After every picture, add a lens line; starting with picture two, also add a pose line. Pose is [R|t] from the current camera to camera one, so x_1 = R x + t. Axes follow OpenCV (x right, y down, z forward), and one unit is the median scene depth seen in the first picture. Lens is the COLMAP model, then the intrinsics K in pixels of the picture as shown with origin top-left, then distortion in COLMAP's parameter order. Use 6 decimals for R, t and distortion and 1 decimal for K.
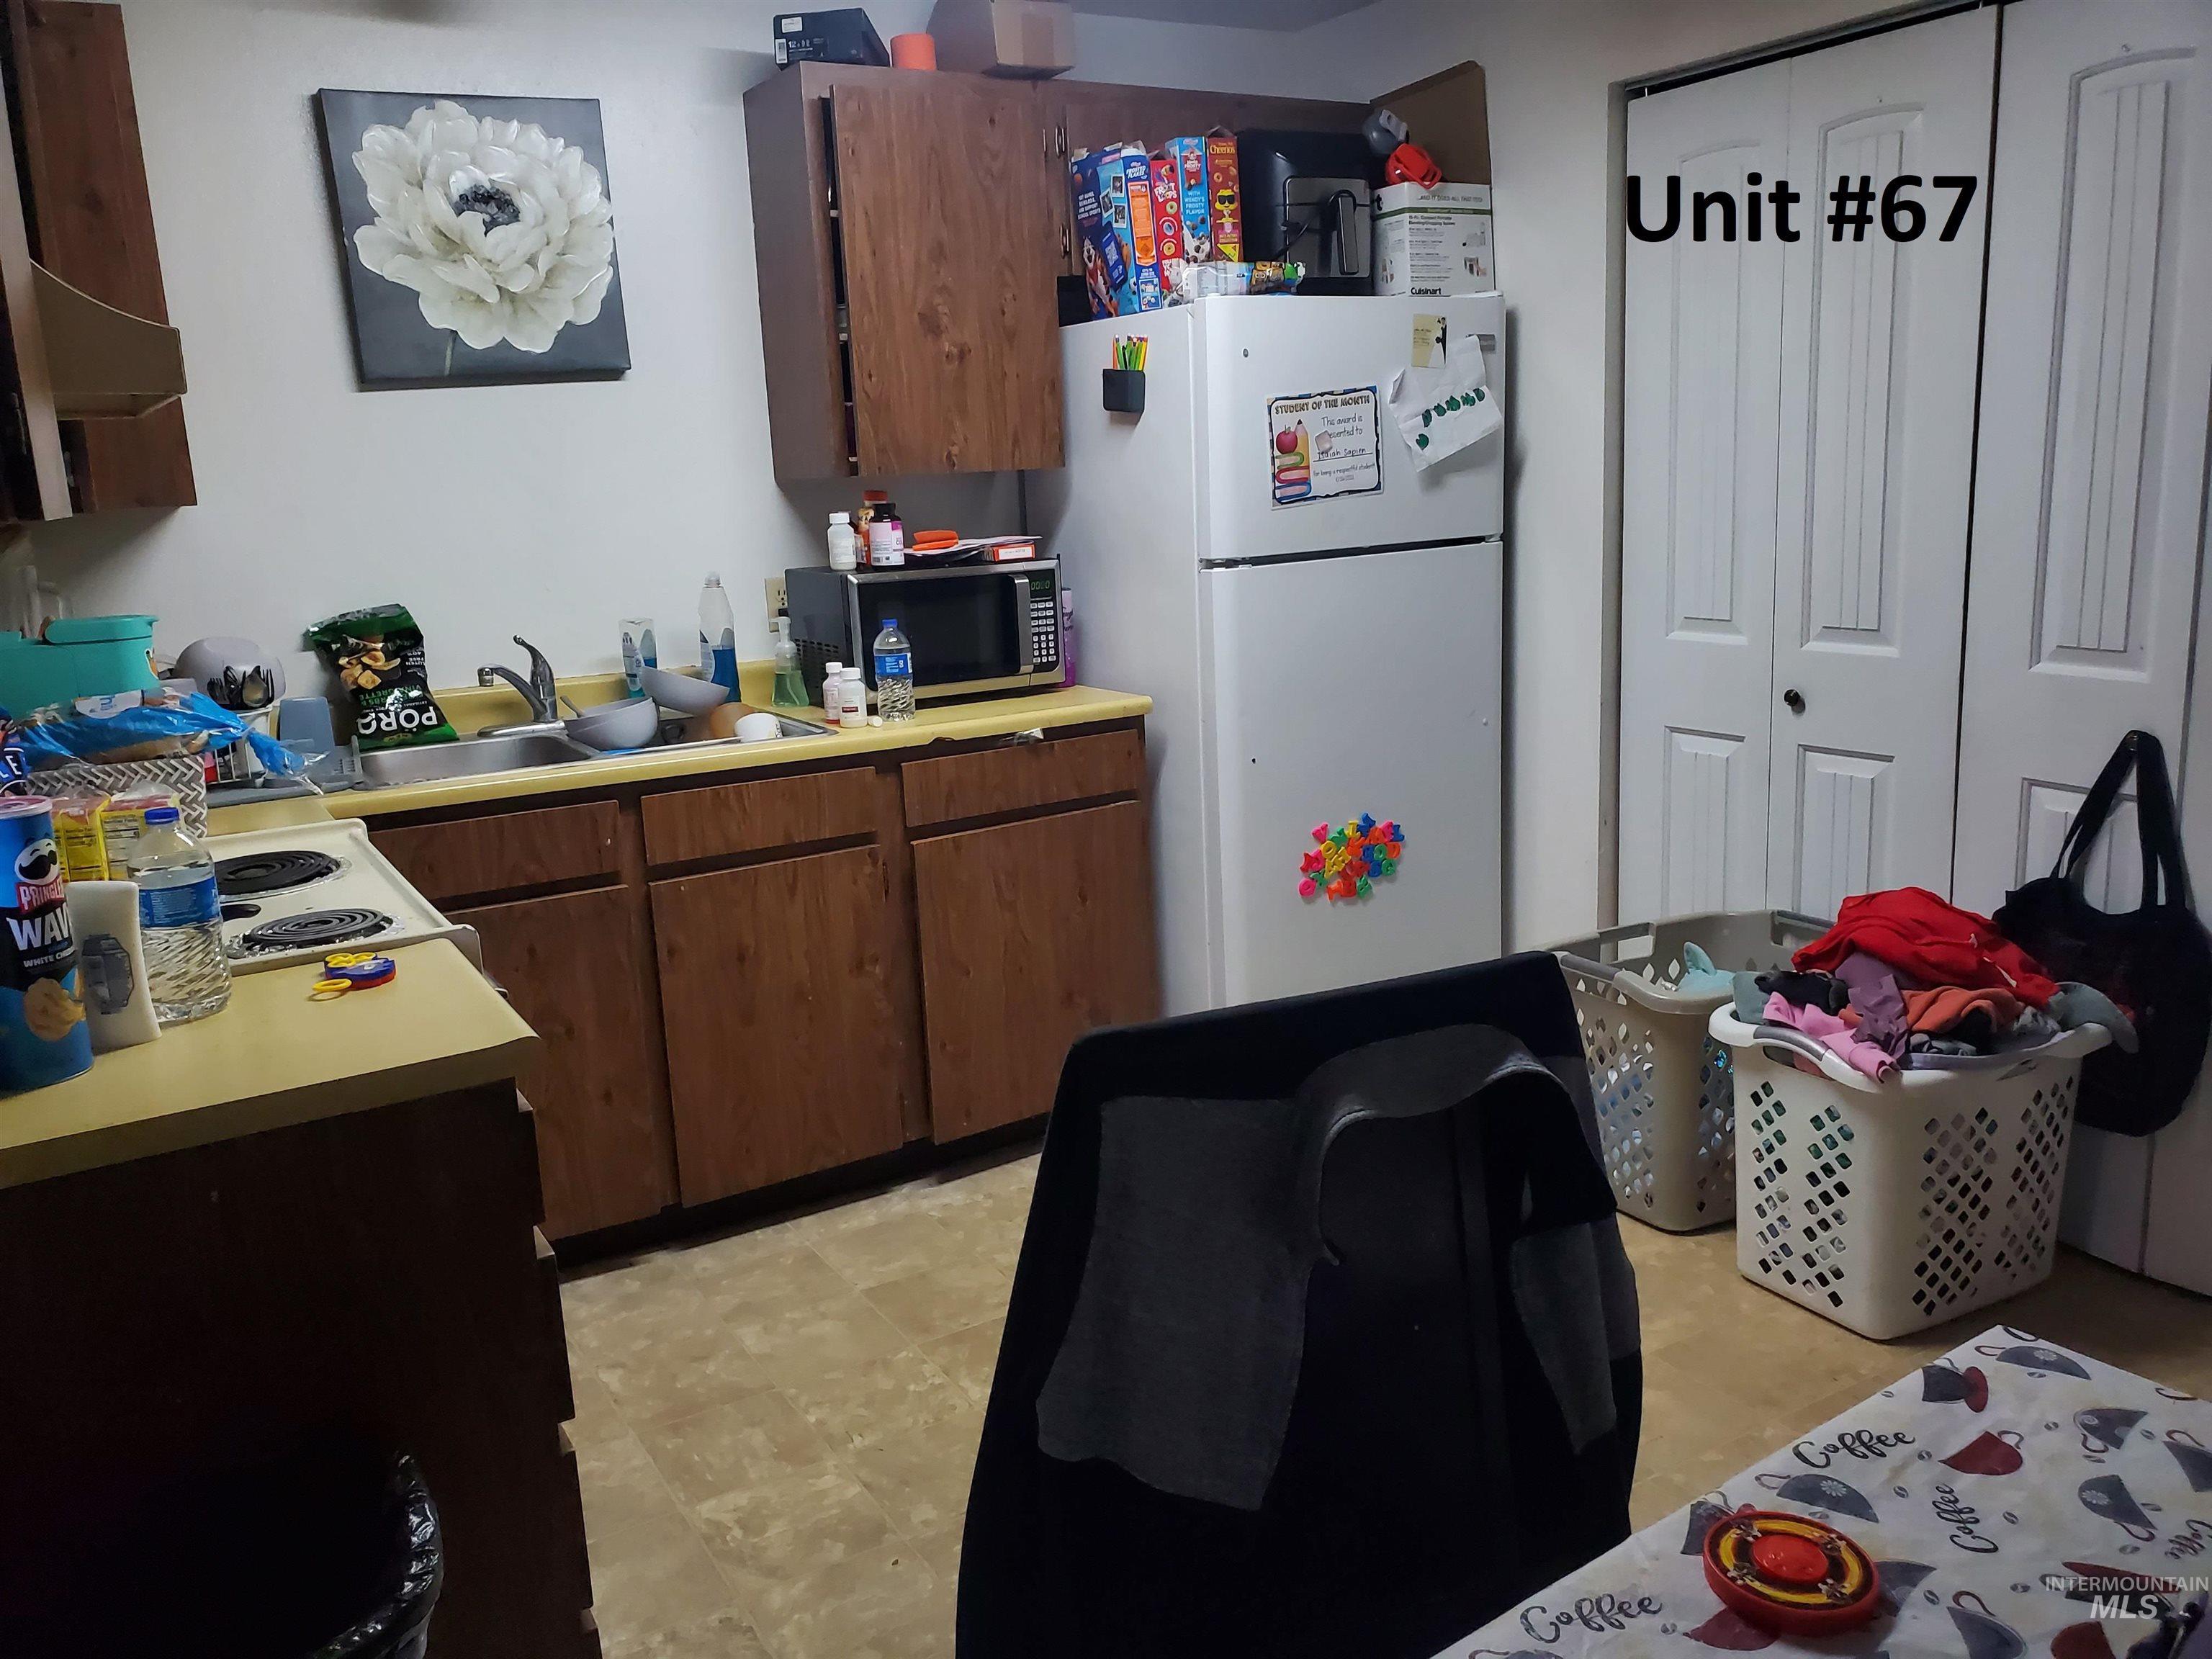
lens RADIAL K [[1686.1, 0, 1143.6], [0, 1686.1, 904.9], [0, 0, 1]] dist [0.161441, -0.309215]
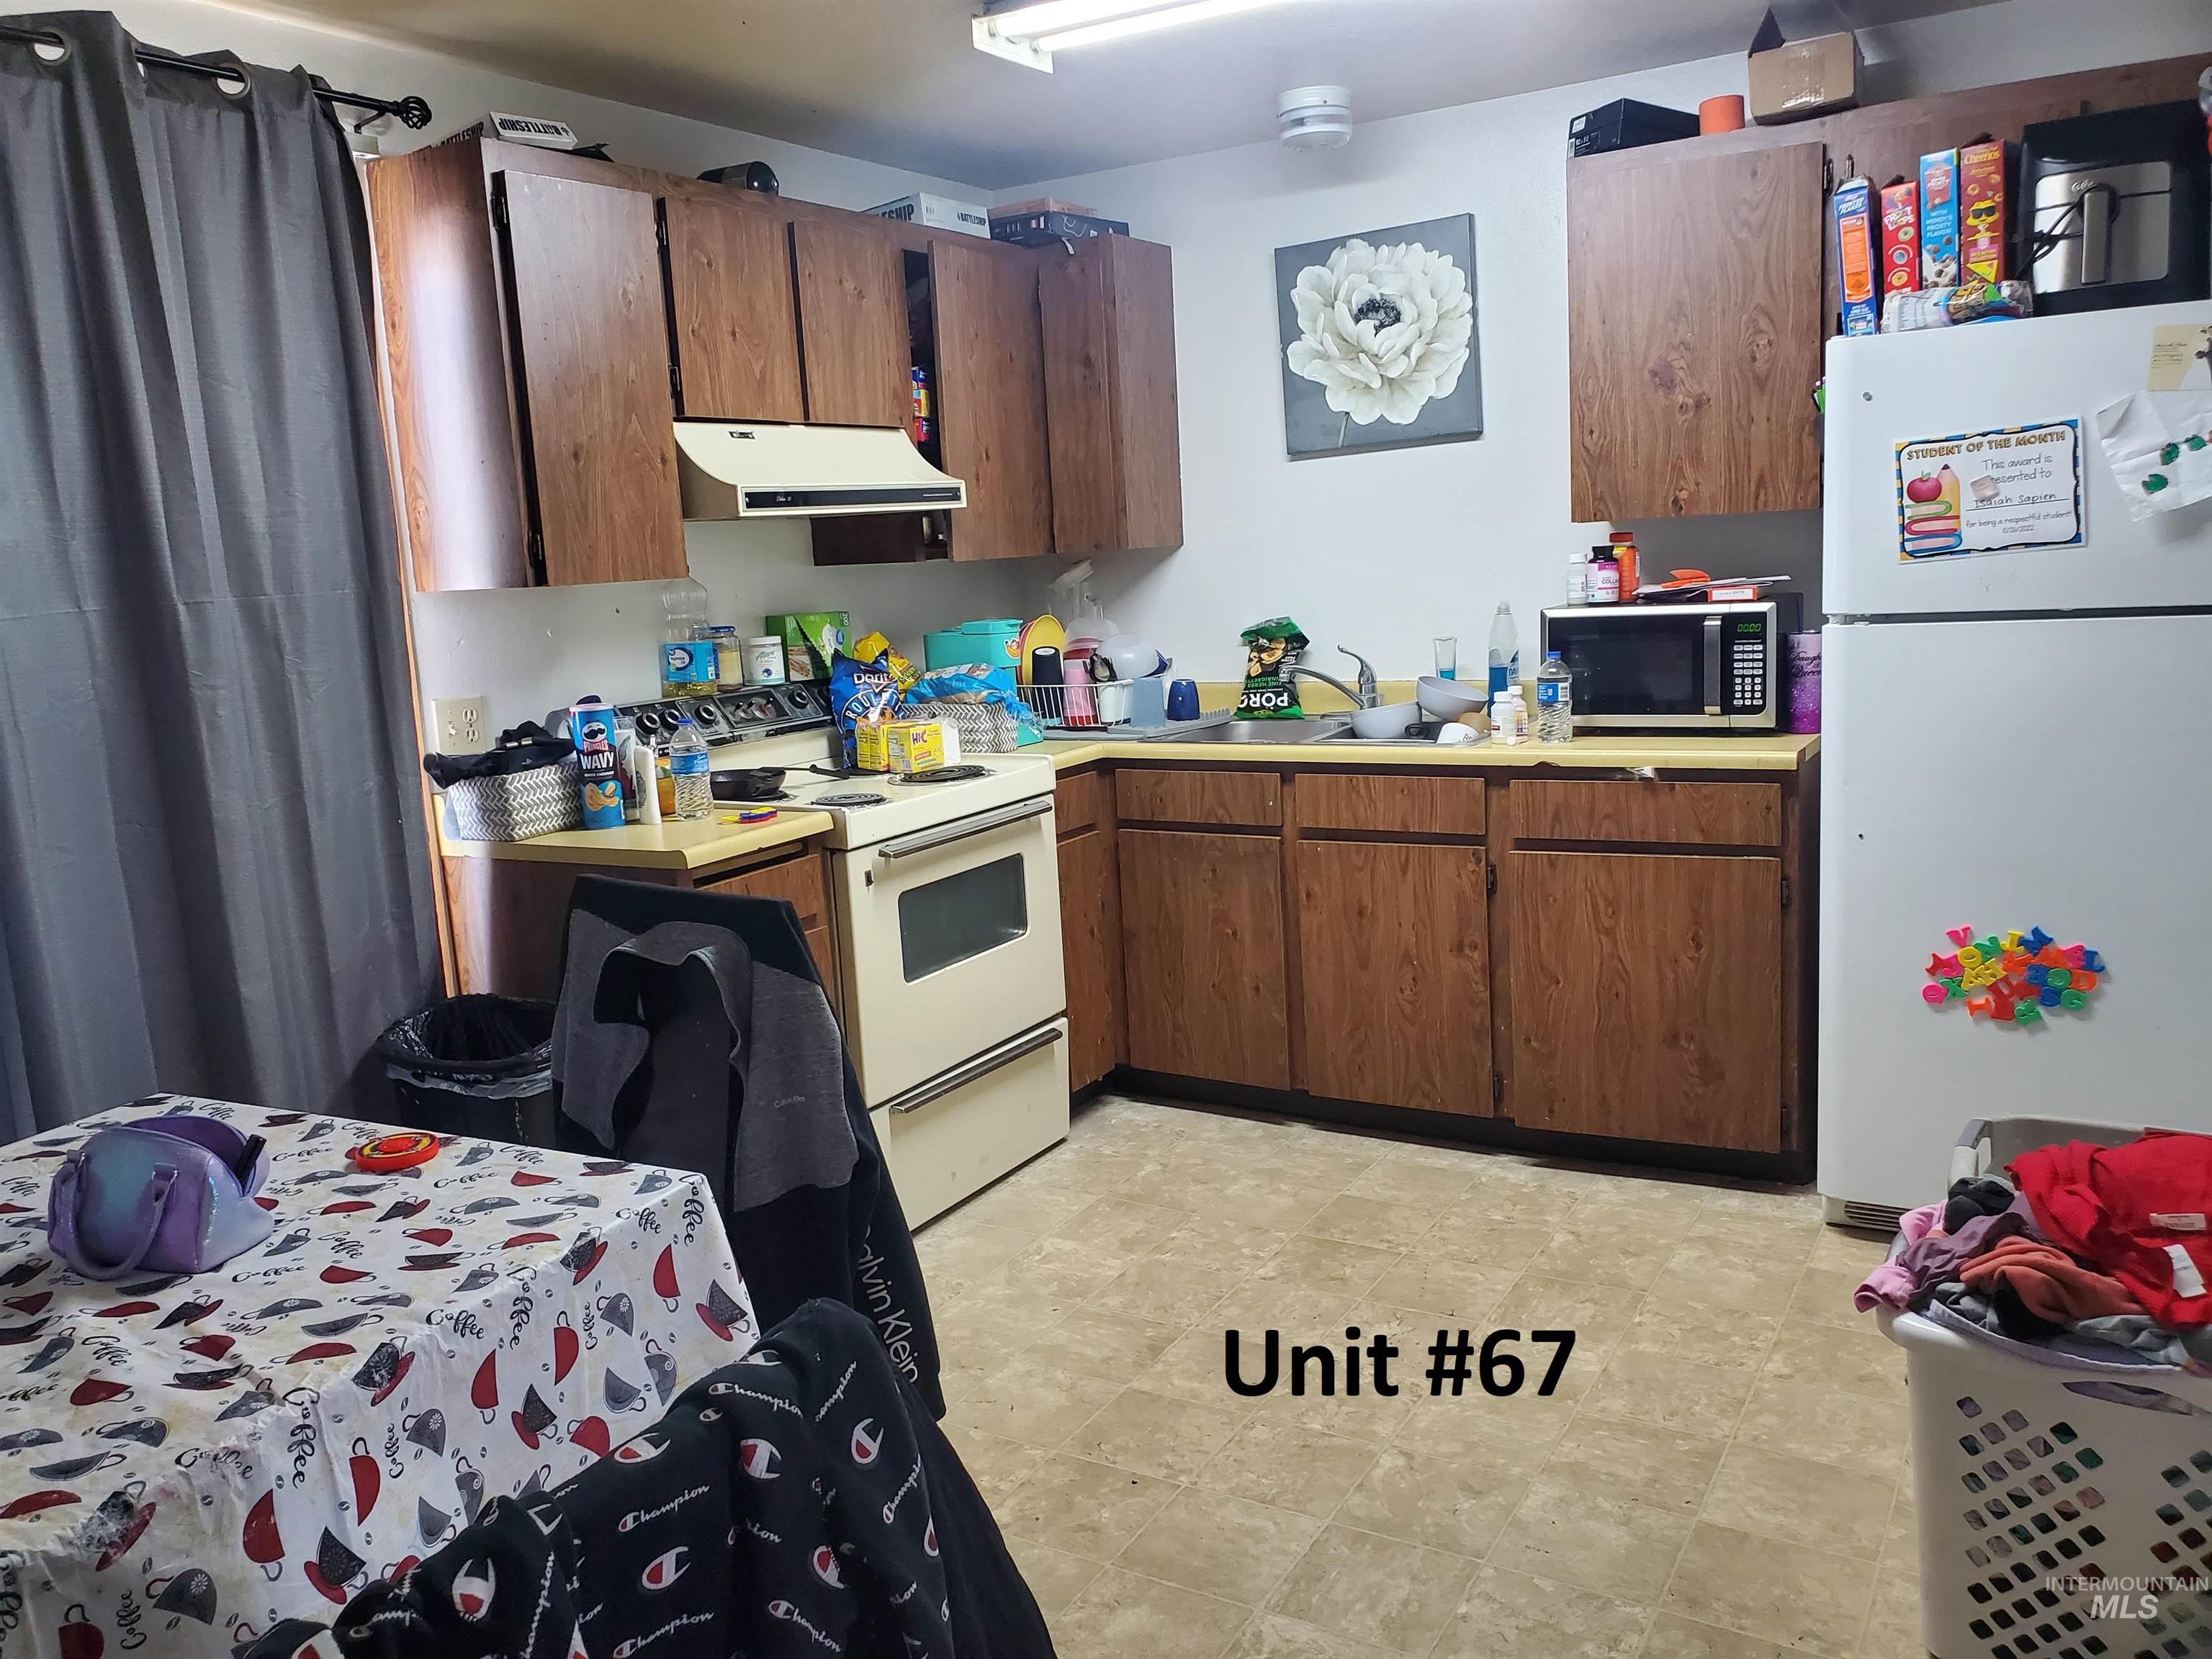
lens RADIAL K [[1767.5, 0, 1103.1], [0, 1767.5, 935.6], [0, 0, 1]] dist [0.091484, -0.058580]
pose [[0.469661, 0.219633, -0.855091, 0.738346], [-0.191489, 0.970846, 0.144189, -0.098133], [0.861830, 0.096021, 0.498025, 0.180037]]
